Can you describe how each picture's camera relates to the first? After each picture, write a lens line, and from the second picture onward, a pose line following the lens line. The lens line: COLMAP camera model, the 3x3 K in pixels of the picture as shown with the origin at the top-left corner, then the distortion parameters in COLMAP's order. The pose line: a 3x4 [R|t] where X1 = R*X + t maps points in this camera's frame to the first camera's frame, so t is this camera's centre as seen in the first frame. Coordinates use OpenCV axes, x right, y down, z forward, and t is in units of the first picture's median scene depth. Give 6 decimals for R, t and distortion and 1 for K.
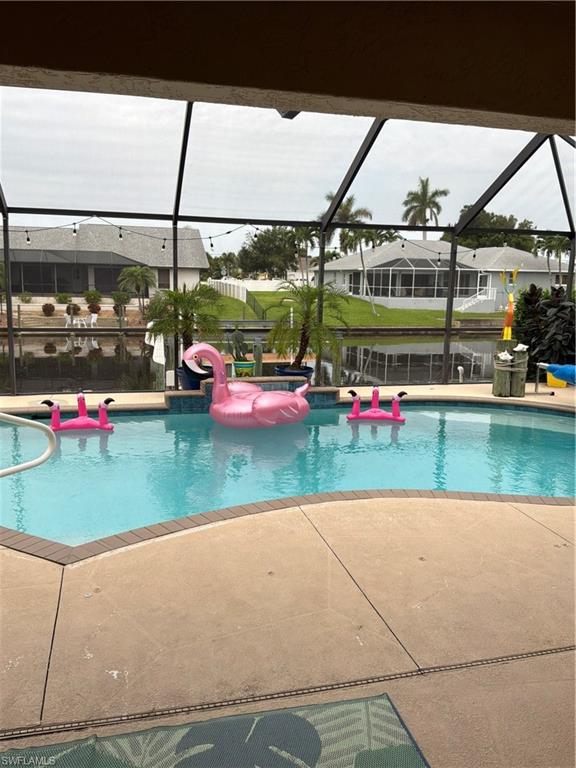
lens RADIAL K [[642.7, 0, 294.9], [0, 642.7, 378.8], [0, 0, 1]] dist [0.106659, -0.221236]
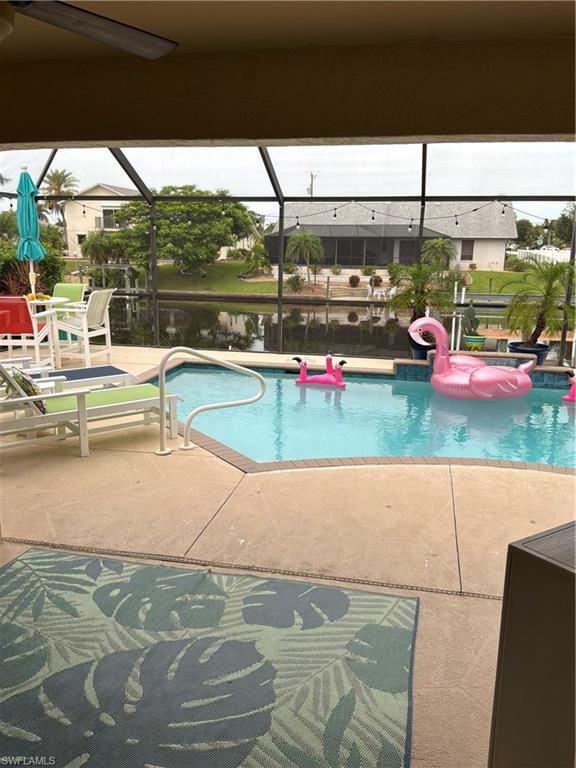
lens RADIAL K [[642.7, 0, 284.9], [0, 642.7, 384.1], [0, 0, 1]] dist [0.106659, -0.221236]
pose [[0.884002, 0.090680, -0.458603, 0.145727], [-0.067075, 0.995459, 0.067539, 0.000332], [0.462645, -0.028944, 0.886071, -0.074042]]
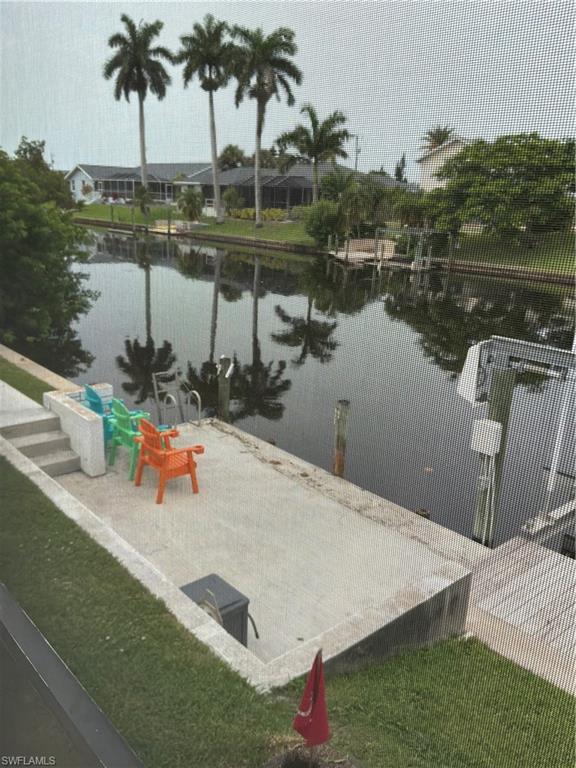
lens RADIAL K [[642.7, 0, 291.5], [0, 642.7, 385.4], [0, 0, 1]] dist [0.106659, -0.221236]
pose [[0.433253, 0.243659, -0.867711, 0.294735], [-0.160627, 0.968224, 0.191681, -0.187244], [0.886843, 0.056332, 0.458624, 1.168314]]
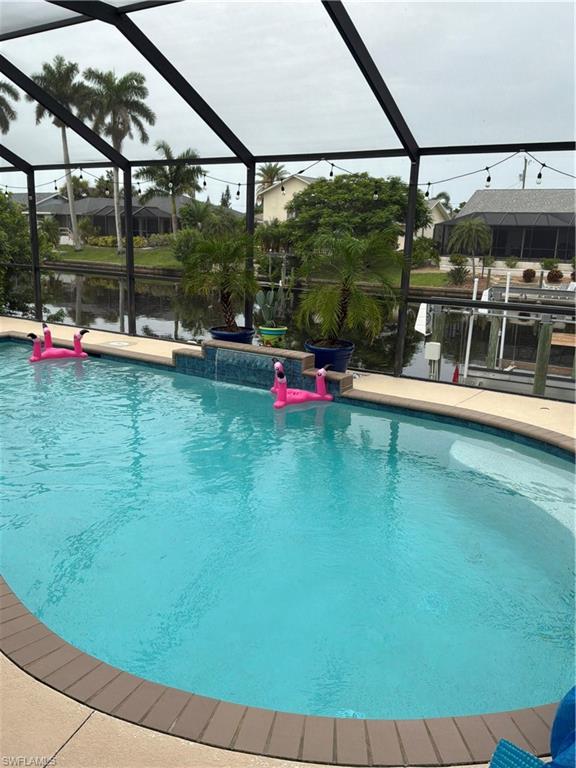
lens RADIAL K [[642.7, 0, 290.8], [0, 642.7, 385.3], [0, 0, 1]] dist [0.106659, -0.221236]
pose [[0.659988, 0.167543, -0.732356, 0.617654], [-0.125043, 0.985716, 0.112819, -0.053777], [0.740797, 0.017117, 0.671511, 0.486997]]
